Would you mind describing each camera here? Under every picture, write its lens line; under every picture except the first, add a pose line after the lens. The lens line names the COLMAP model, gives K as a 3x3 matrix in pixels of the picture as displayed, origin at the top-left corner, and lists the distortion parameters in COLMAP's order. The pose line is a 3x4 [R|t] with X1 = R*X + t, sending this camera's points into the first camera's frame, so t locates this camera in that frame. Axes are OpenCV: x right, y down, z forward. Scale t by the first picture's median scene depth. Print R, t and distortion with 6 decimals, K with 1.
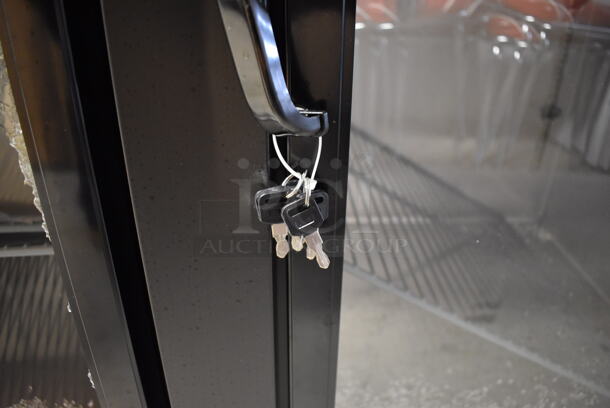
lens RADIAL K [[472.1, 0, 305.0], [0, 472.1, 204.0], [0, 0, 1]] dist [-0.079392, -0.005756]
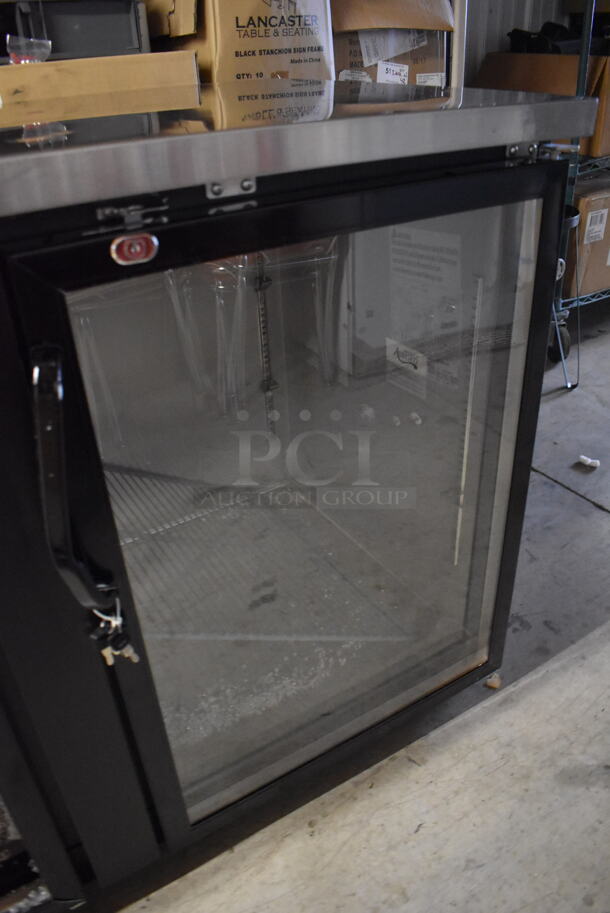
lens RADIAL K [[706.6, 0, 305.0], [0, 706.6, 456.5], [0, 0, 1]] dist [-0.079392, -0.005756]
pose [[0.867039, -0.297527, 0.399651, -0.098208], [0.276421, 0.954607, 0.110980, -0.293645], [-0.414529, 0.014248, 0.909924, -0.664100]]
